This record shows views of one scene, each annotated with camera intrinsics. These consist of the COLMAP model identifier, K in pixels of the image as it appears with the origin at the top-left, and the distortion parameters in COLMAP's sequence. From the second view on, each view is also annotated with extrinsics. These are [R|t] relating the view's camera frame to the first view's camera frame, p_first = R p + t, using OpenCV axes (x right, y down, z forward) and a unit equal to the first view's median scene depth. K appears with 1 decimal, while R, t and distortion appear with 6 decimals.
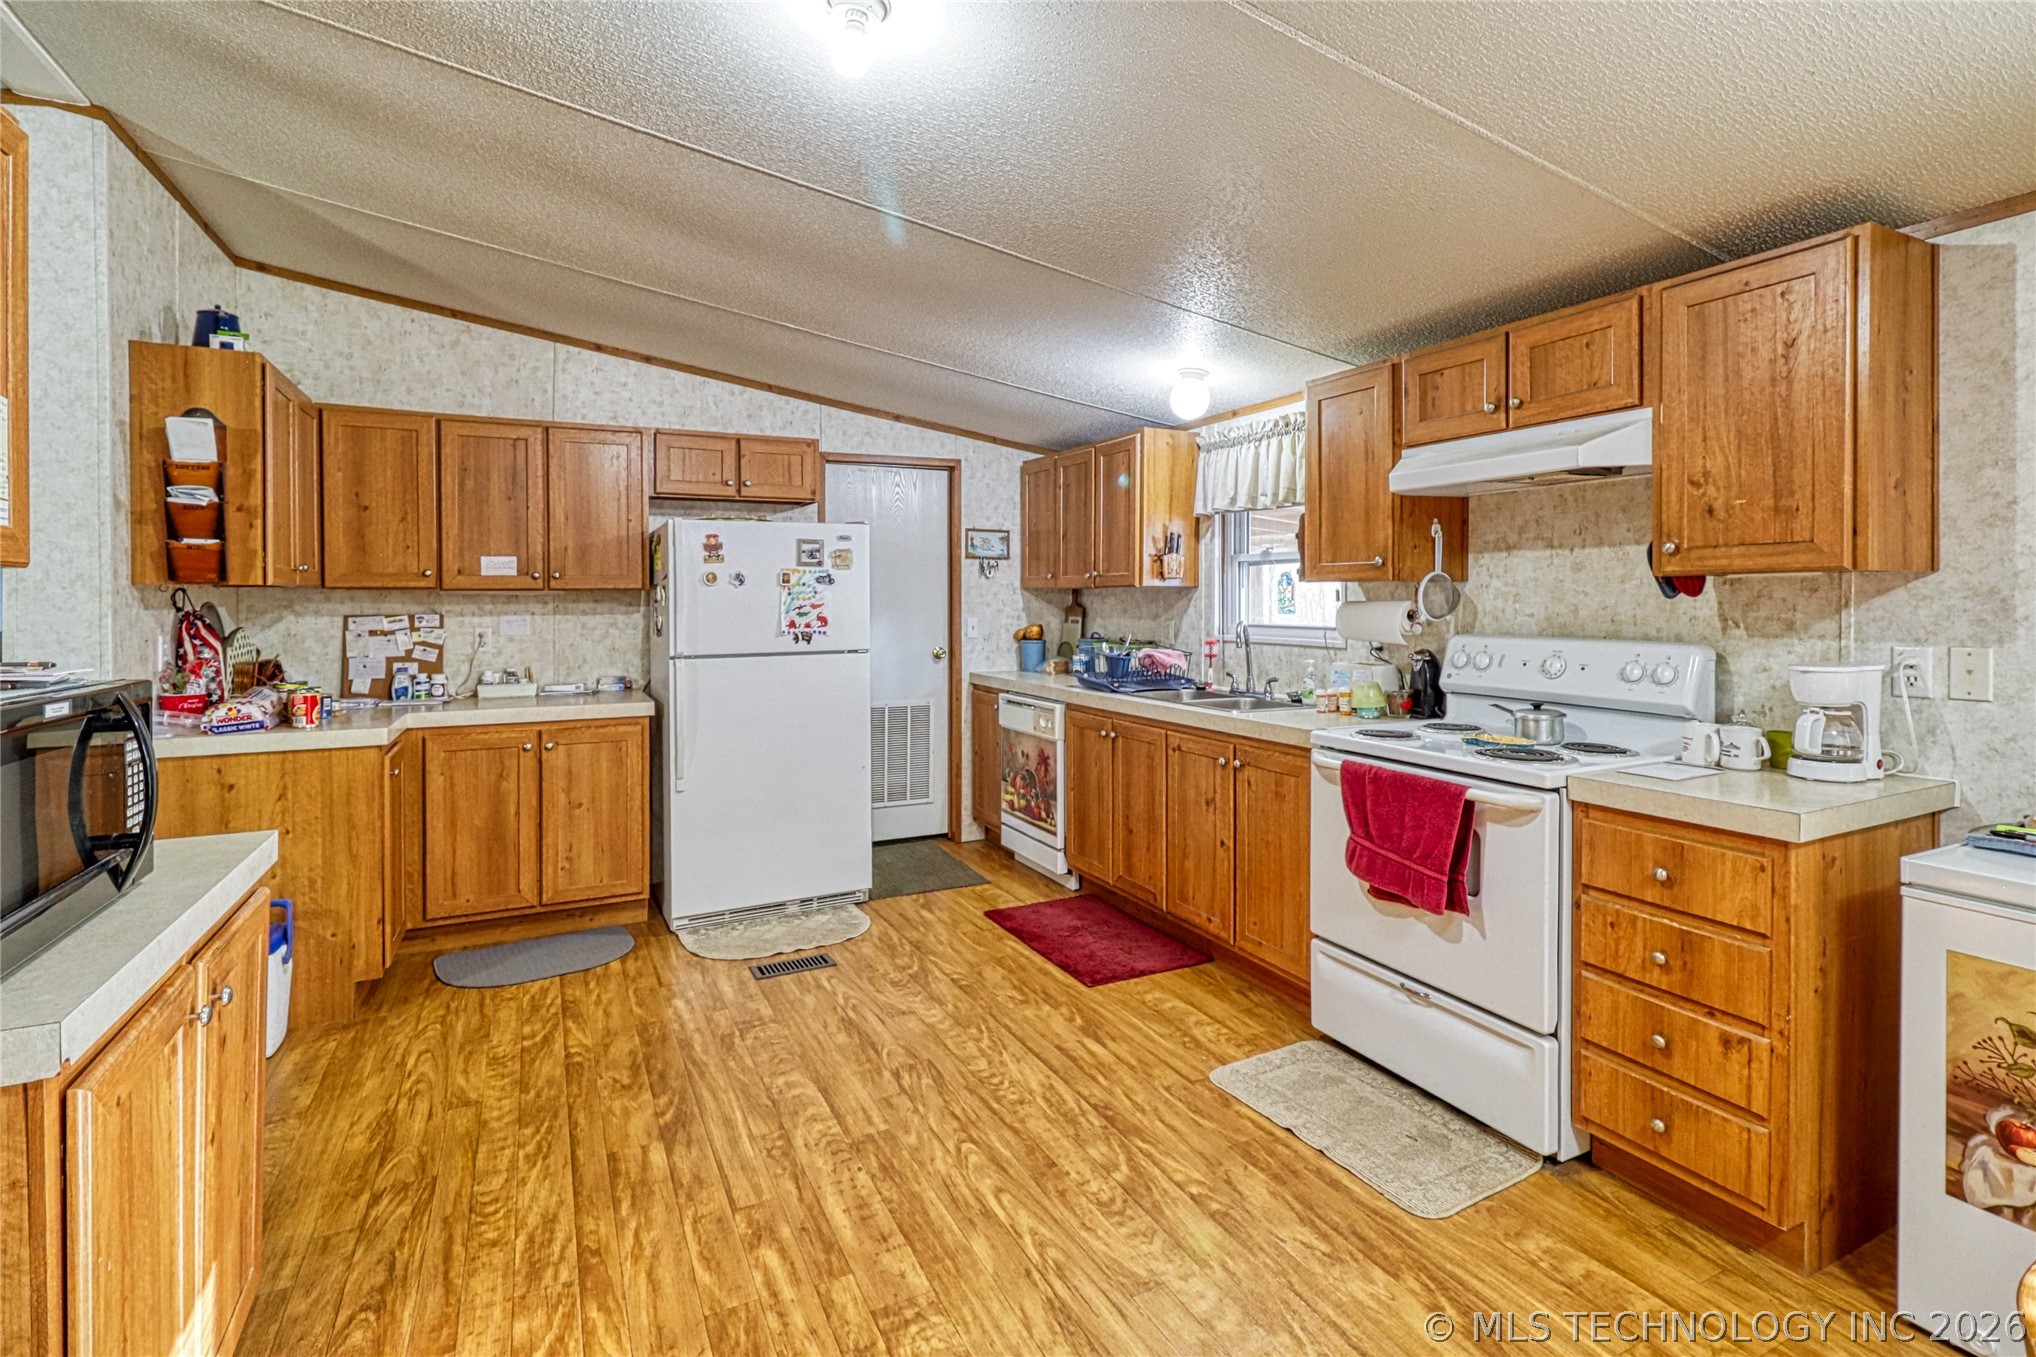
lens RADIAL K [[960.7, 0, 993.6], [0, 960.7, 601.3], [0, 0, 1]] dist [0.002400, -0.000889]
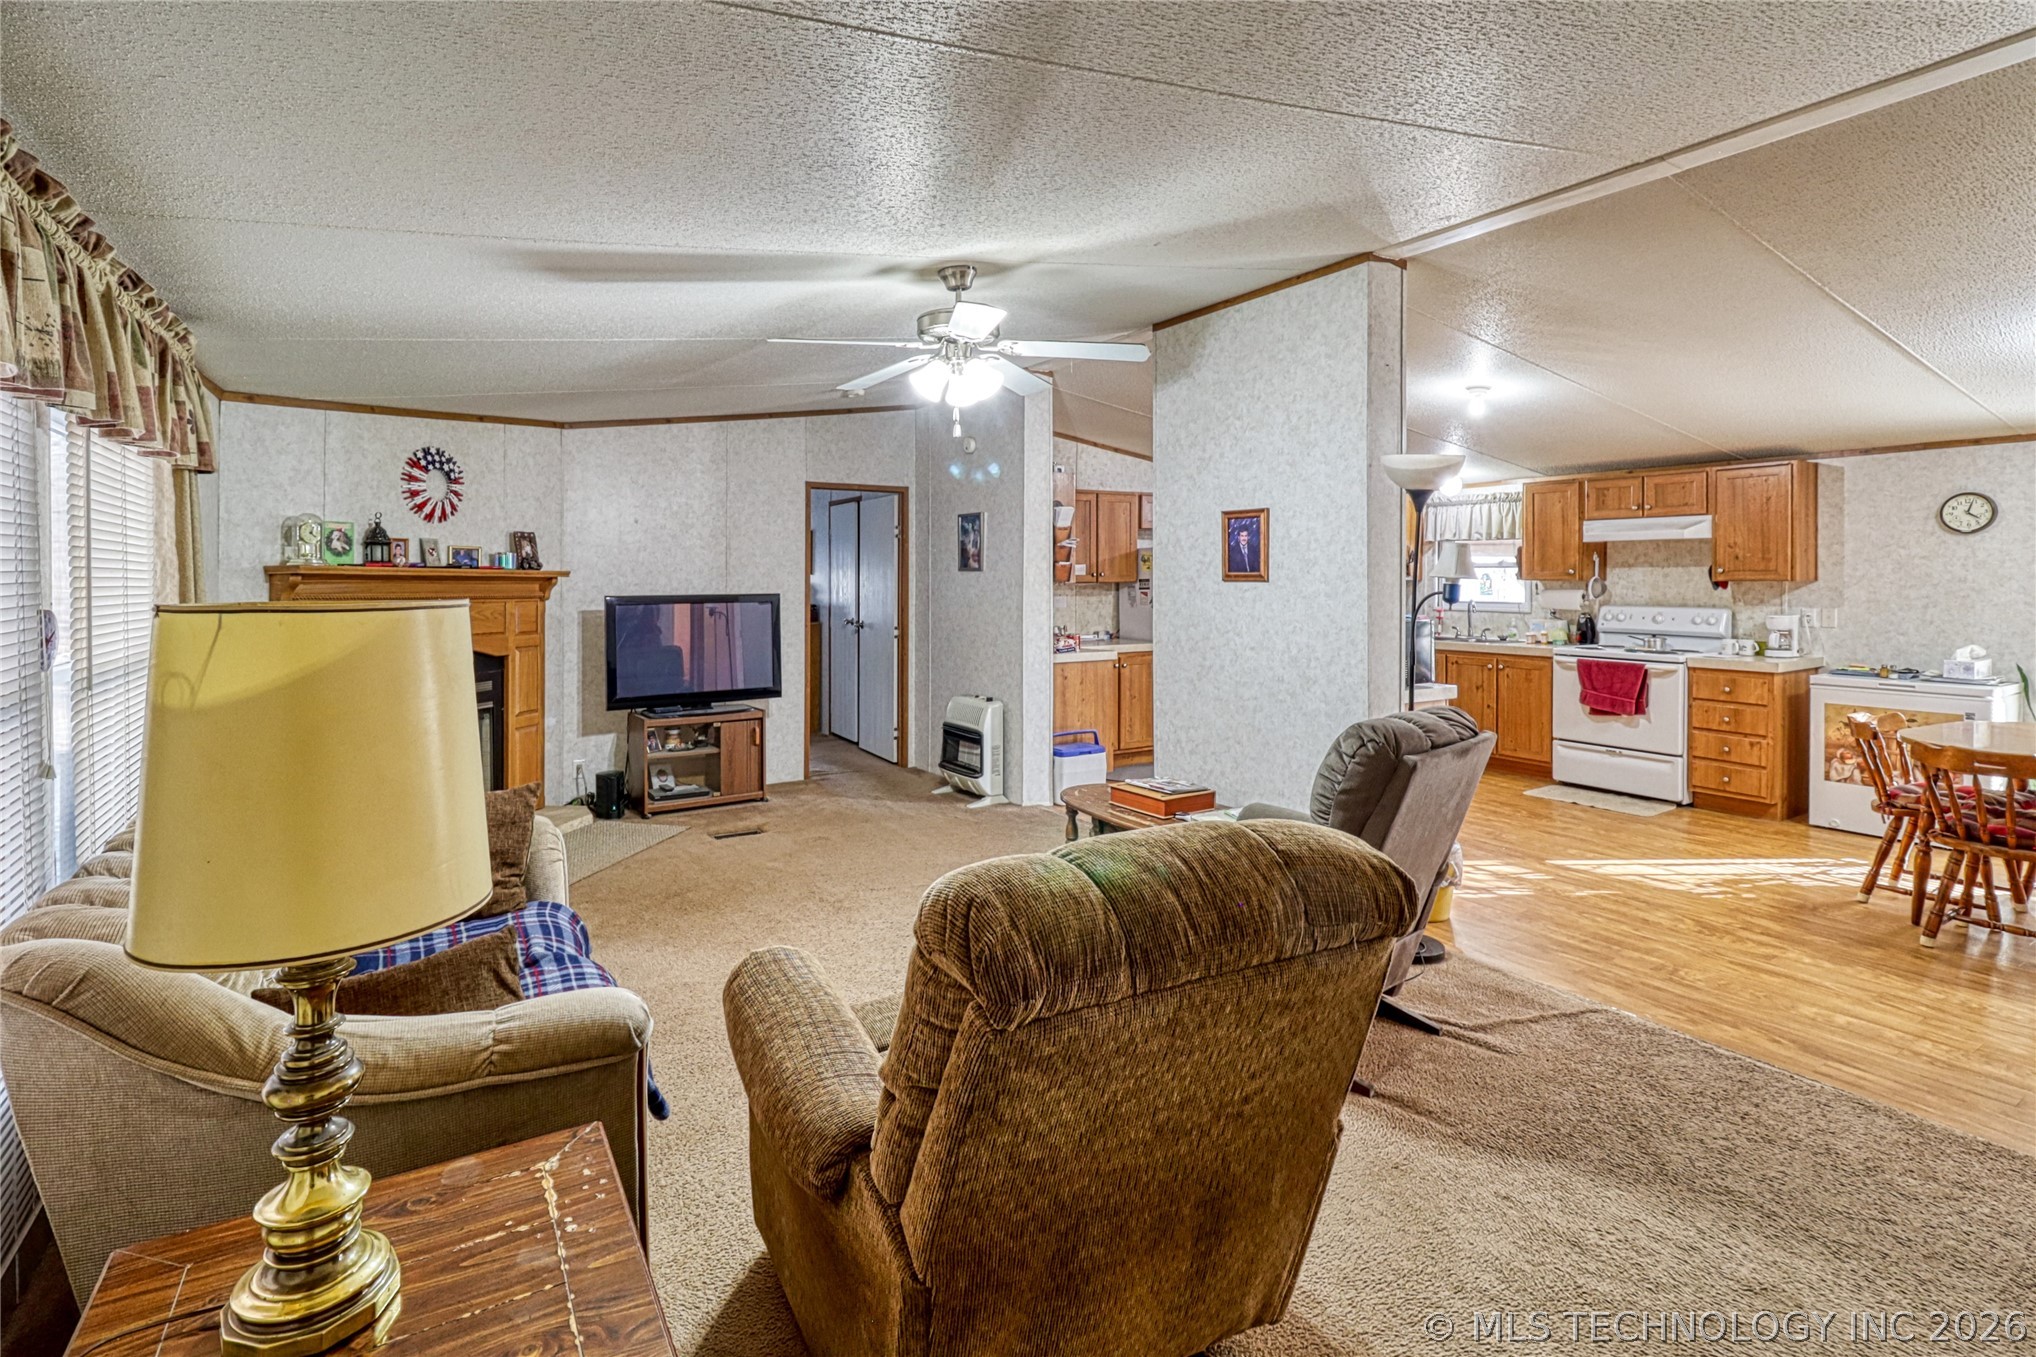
lens RADIAL K [[962.5, 0, 963.5], [0, 962.5, 578.5], [0, 0, 1]] dist [0.002980, 0.000407]
pose [[0.996937, 0.000079, 0.078209, -1.028708], [-0.000041, 1.000000, -0.000487, -0.022653], [-0.078209, 0.000483, 0.996937, -0.960836]]
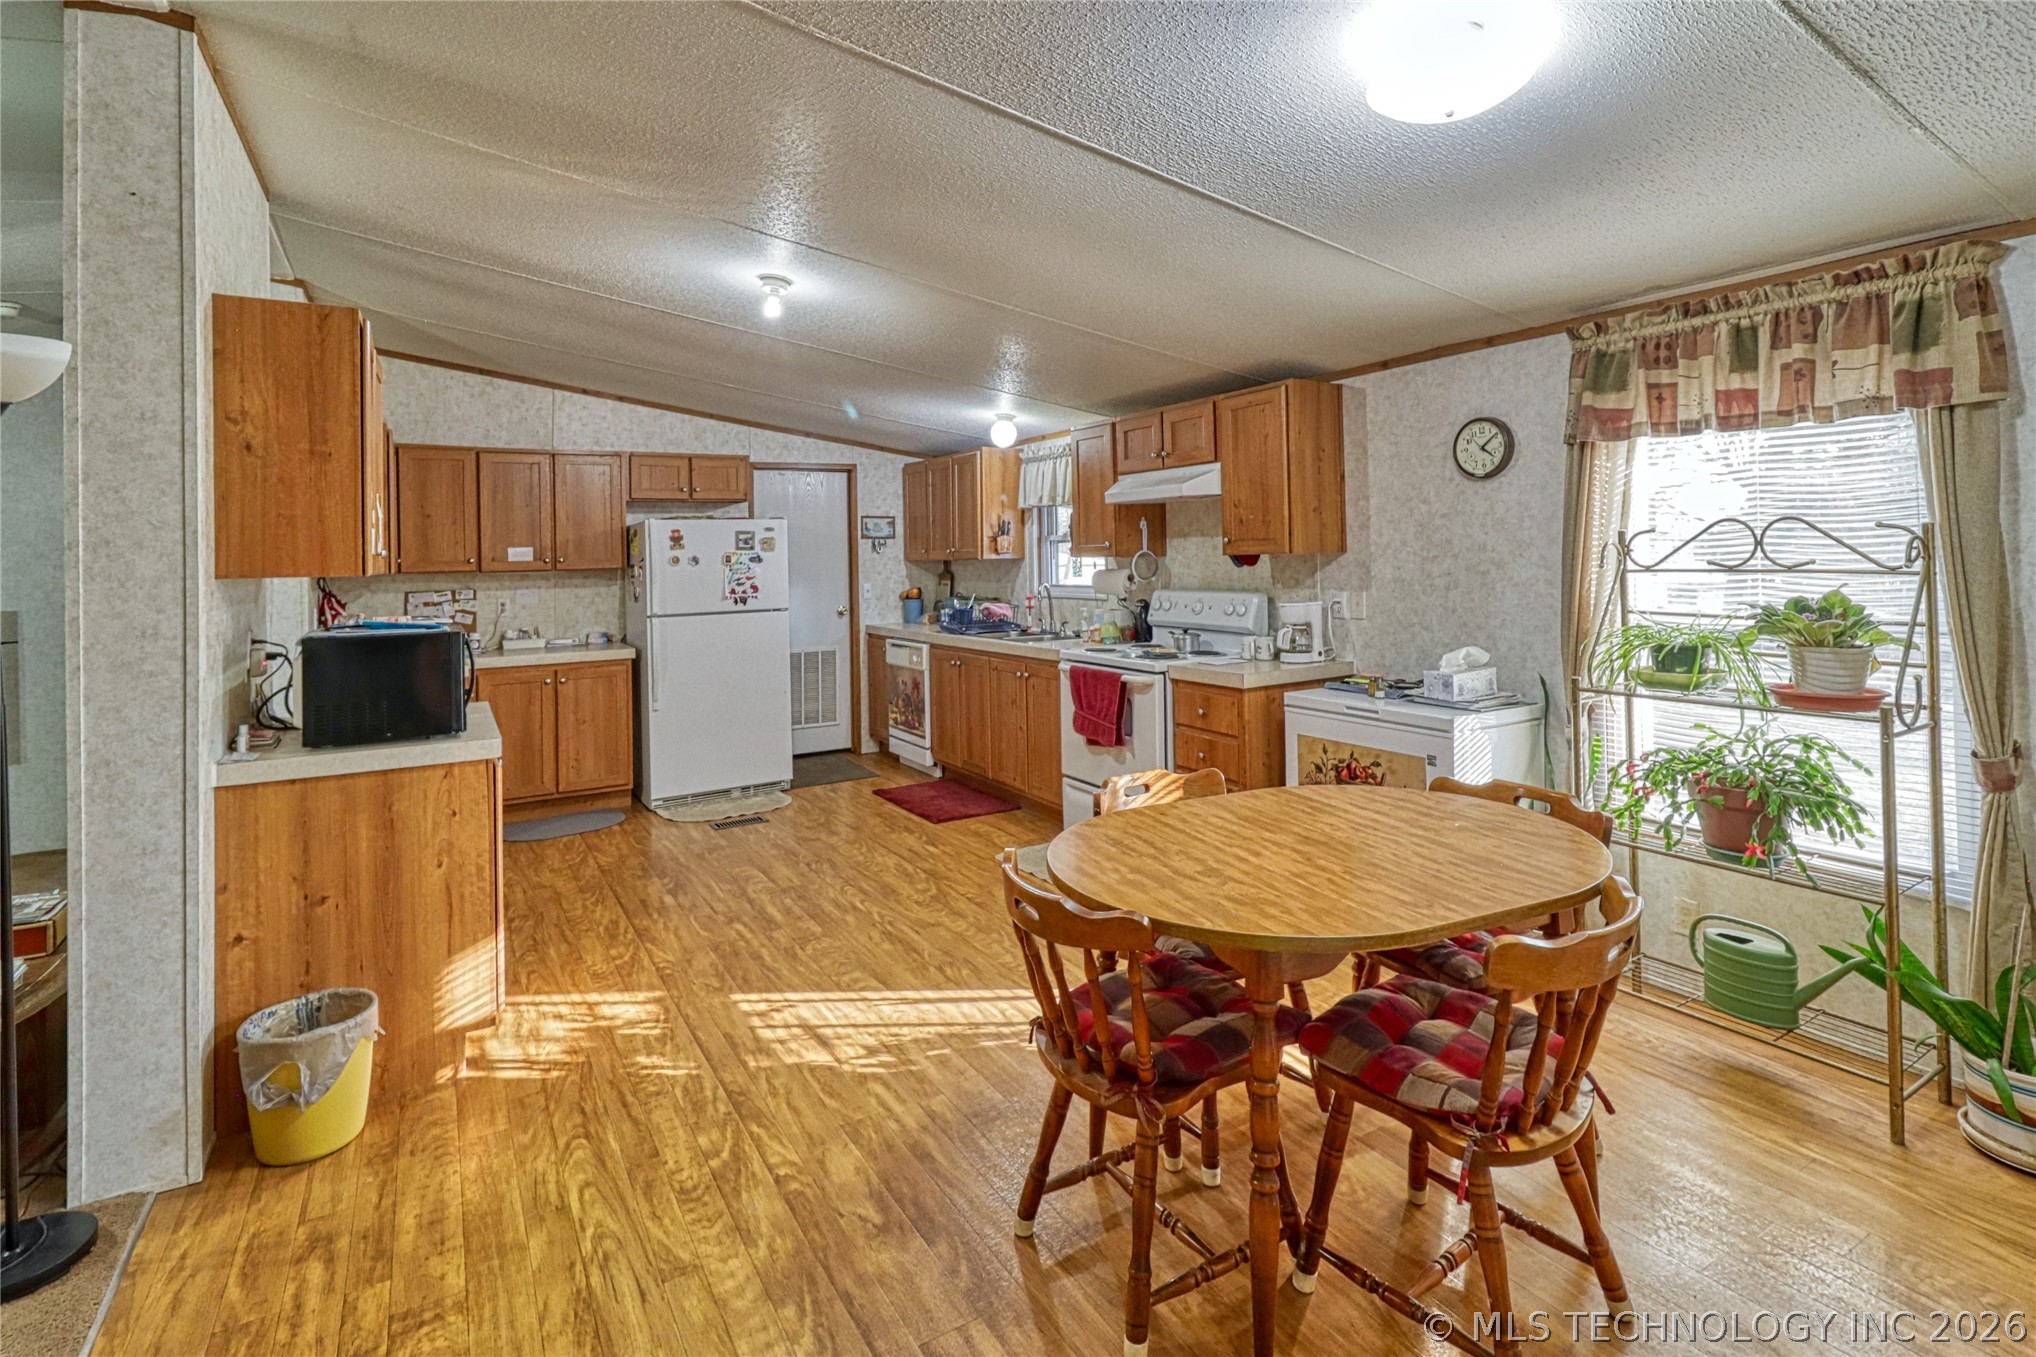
lens RADIAL K [[984.3, 0, 981.9], [0, 984.3, 539.8], [0, 0, 1]] dist [-0.000455, -0.000264]
pose [[0.997825, -0.017661, 0.063510, 0.078650], [0.019028, 0.999599, -0.020987, -0.017723], [-0.063114, 0.022150, 0.997761, -0.565554]]
